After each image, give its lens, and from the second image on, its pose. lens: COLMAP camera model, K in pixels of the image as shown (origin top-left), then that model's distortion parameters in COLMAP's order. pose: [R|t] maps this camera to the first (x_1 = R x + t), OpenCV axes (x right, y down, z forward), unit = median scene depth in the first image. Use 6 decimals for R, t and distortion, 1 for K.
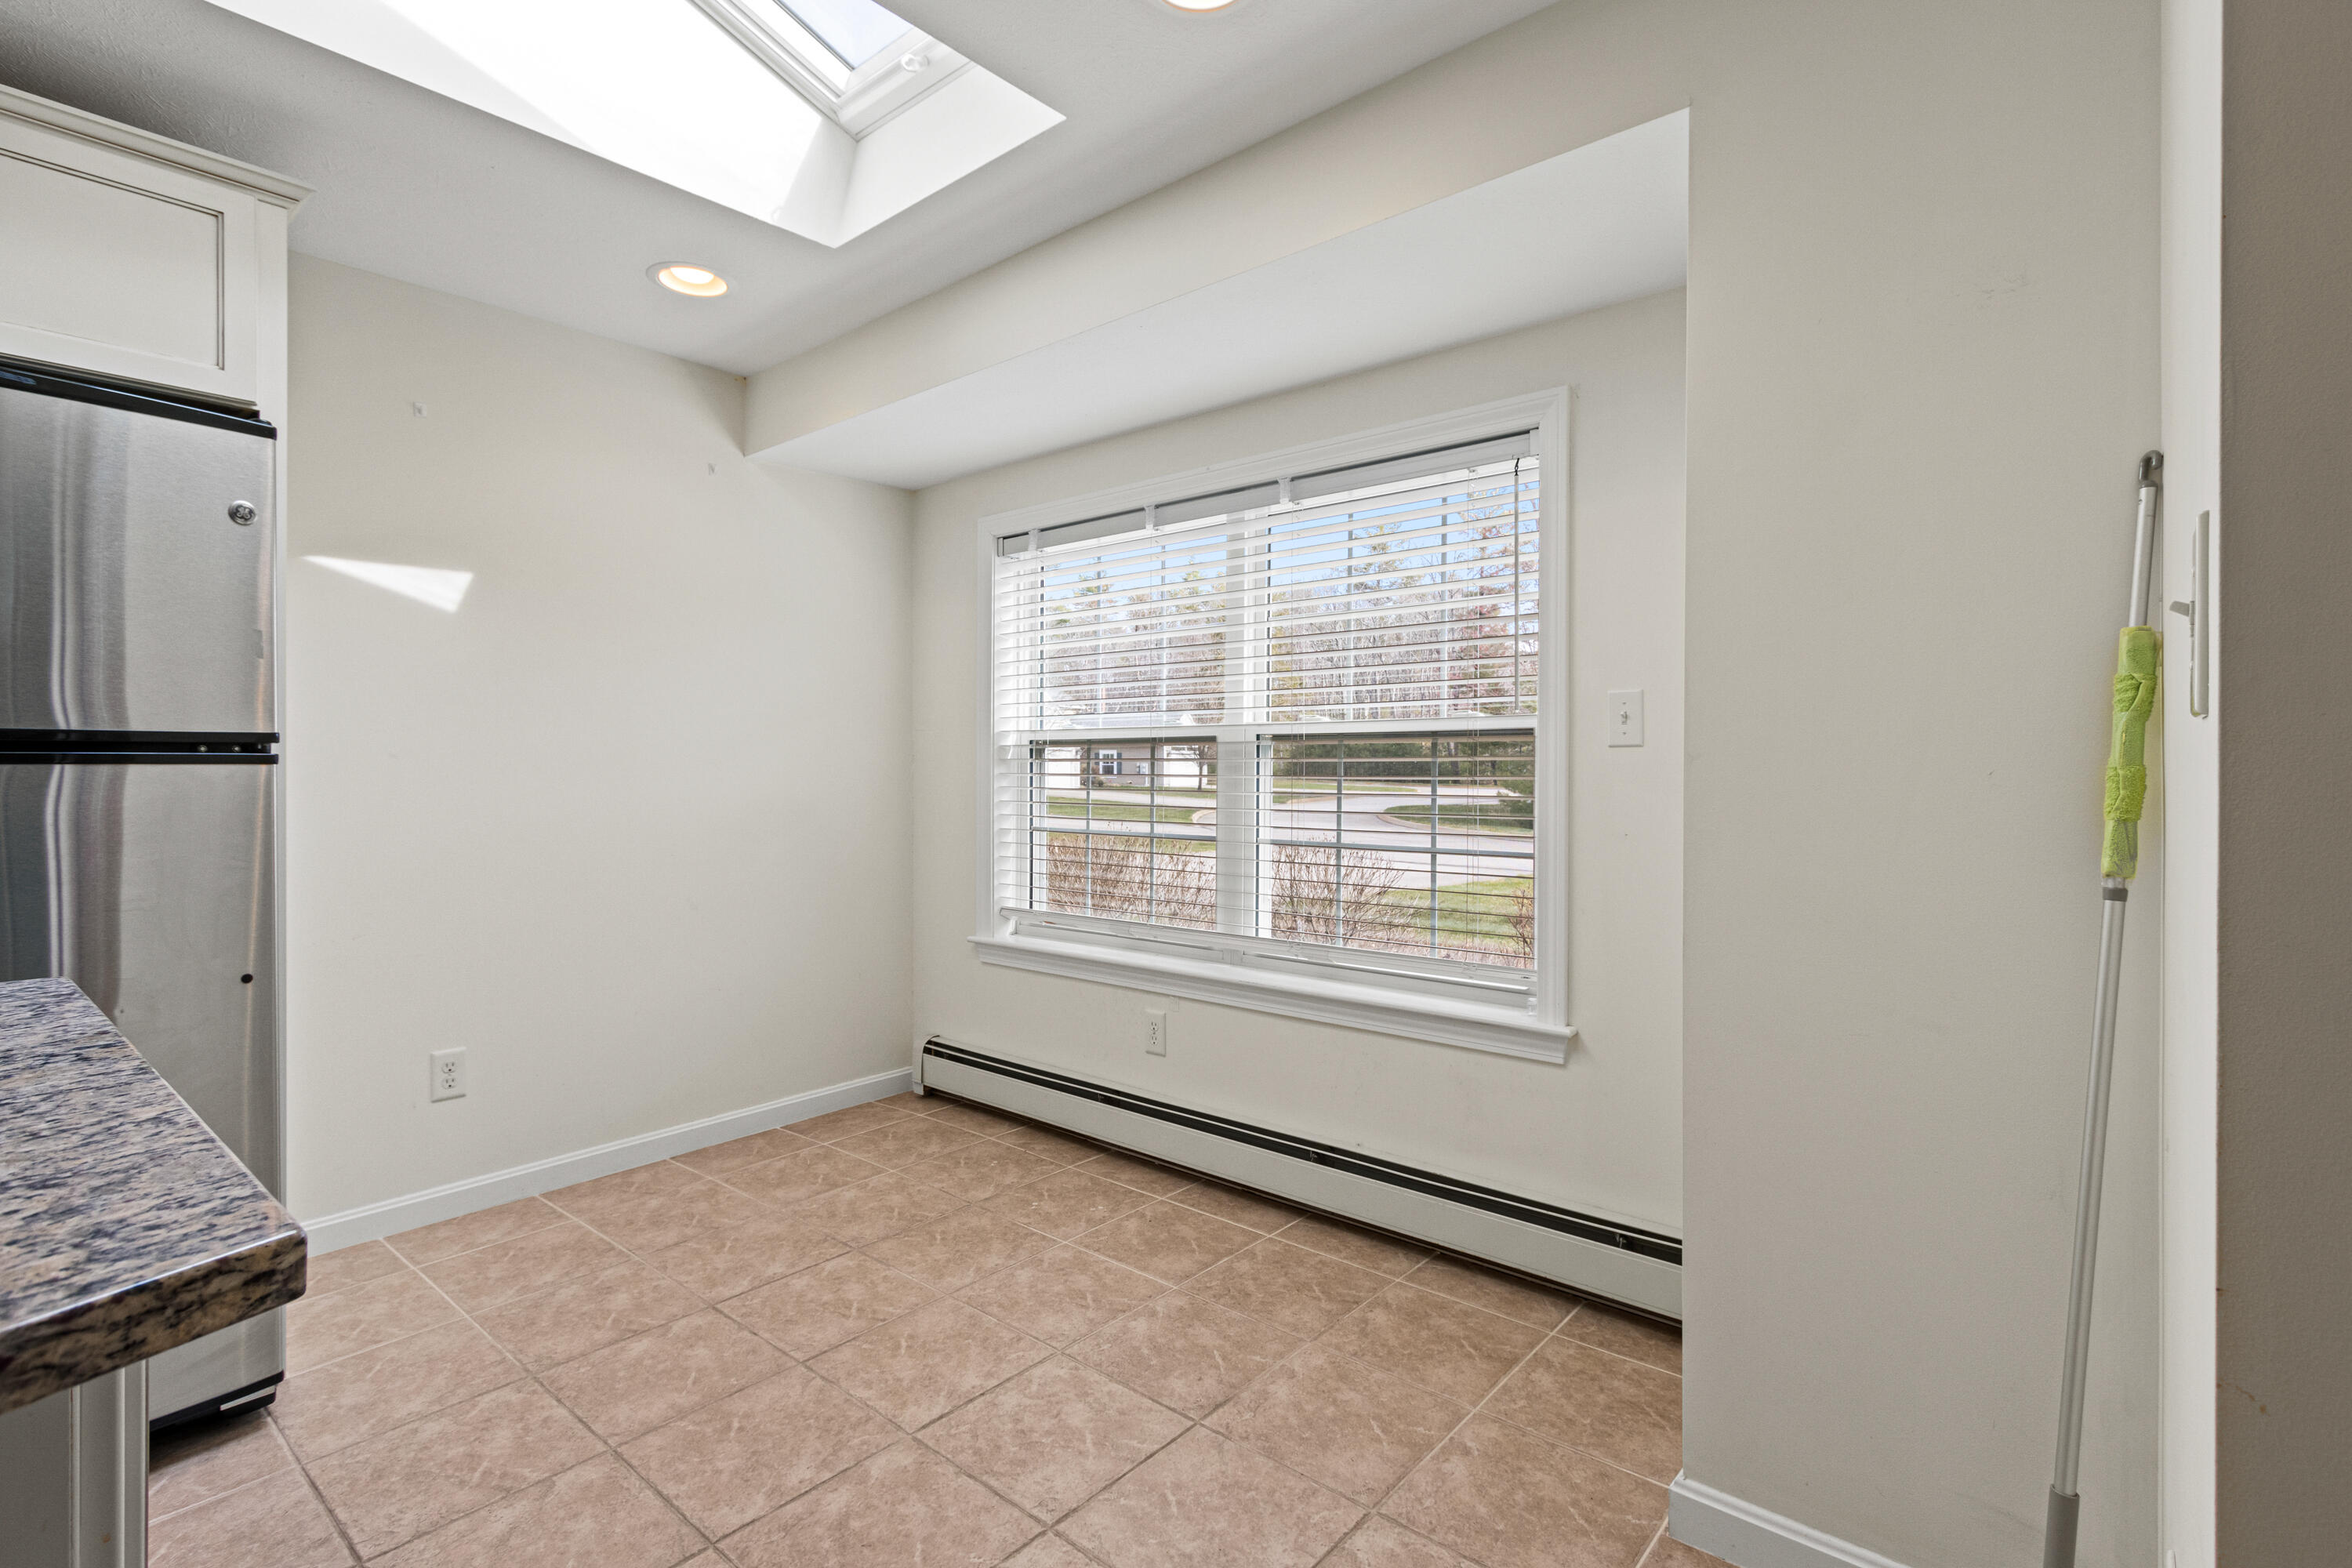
lens RADIAL K [[1118.0, 0, 1164.2], [0, 1118.0, 784.3], [0, 0, 1]] dist [-0.003537, -0.000751]
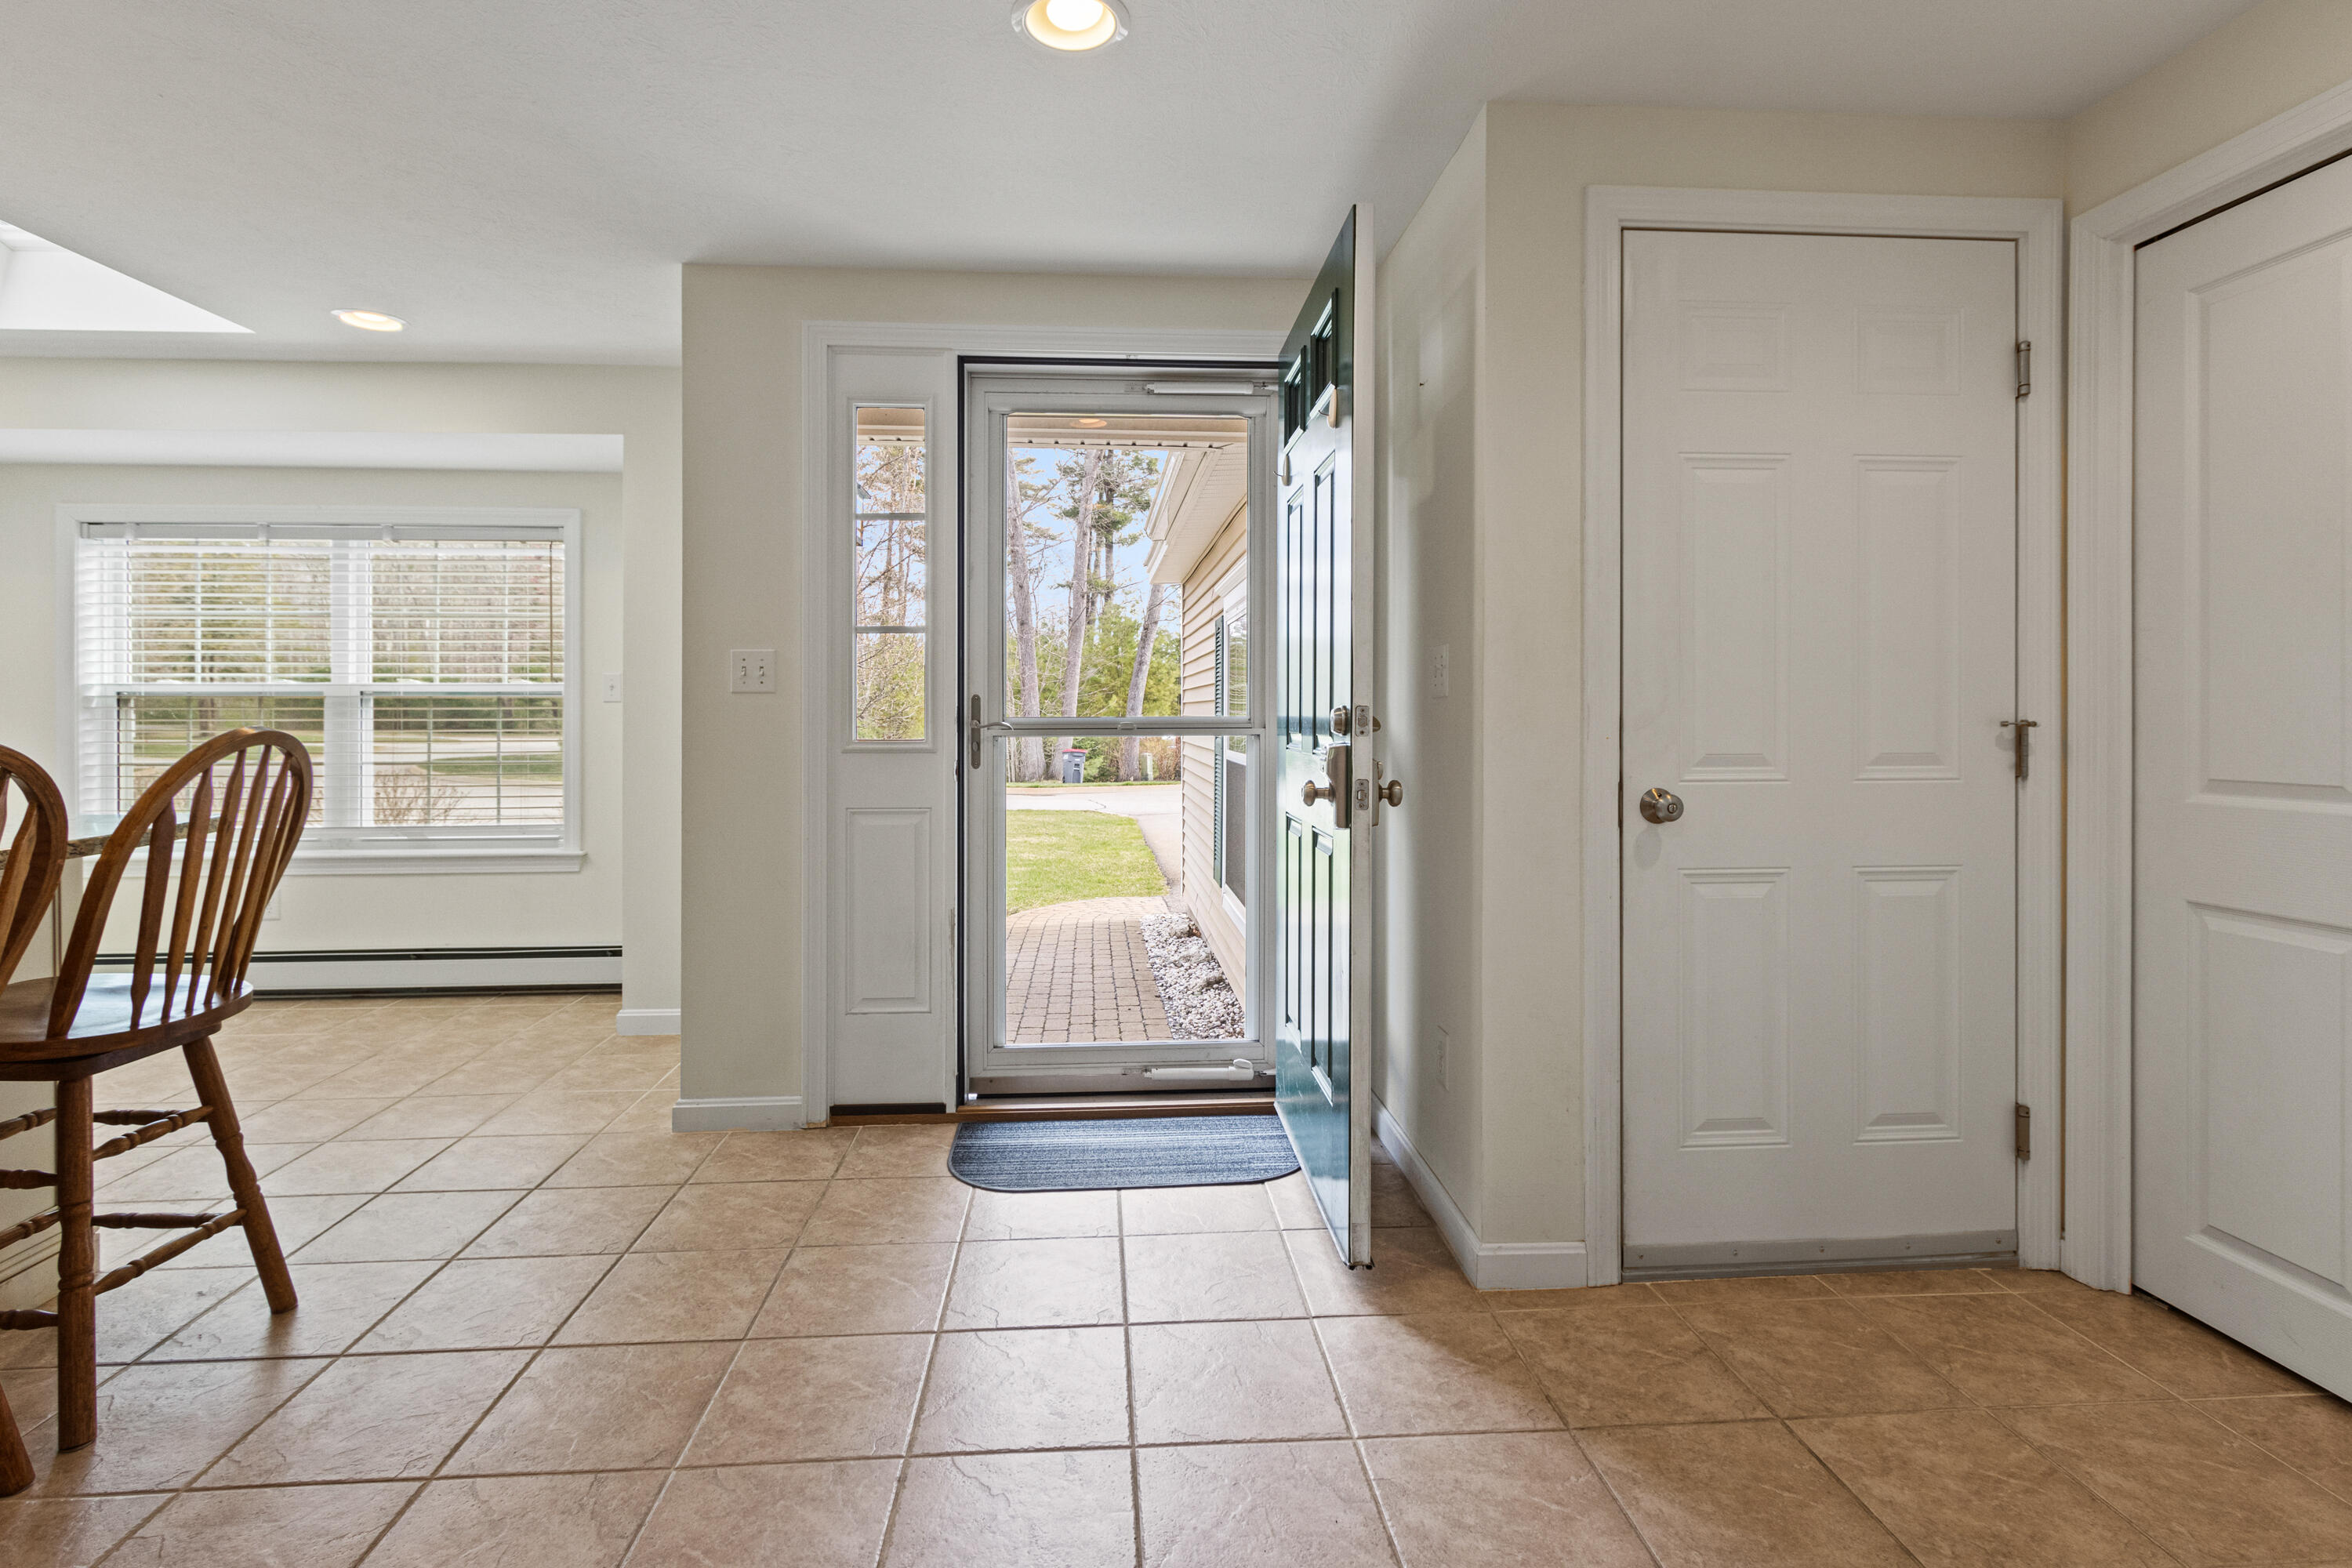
lens RADIAL K [[1073.8, 0, 1183.8], [0, 1073.8, 711.4], [0, 0, 1]] dist [-0.001488, -0.000684]
pose [[0.689433, 0.000243, 0.724350, -0.178799], [0.013697, 0.999817, -0.013372, 0.014396], [-0.724220, 0.019141, 0.689303, -0.707975]]
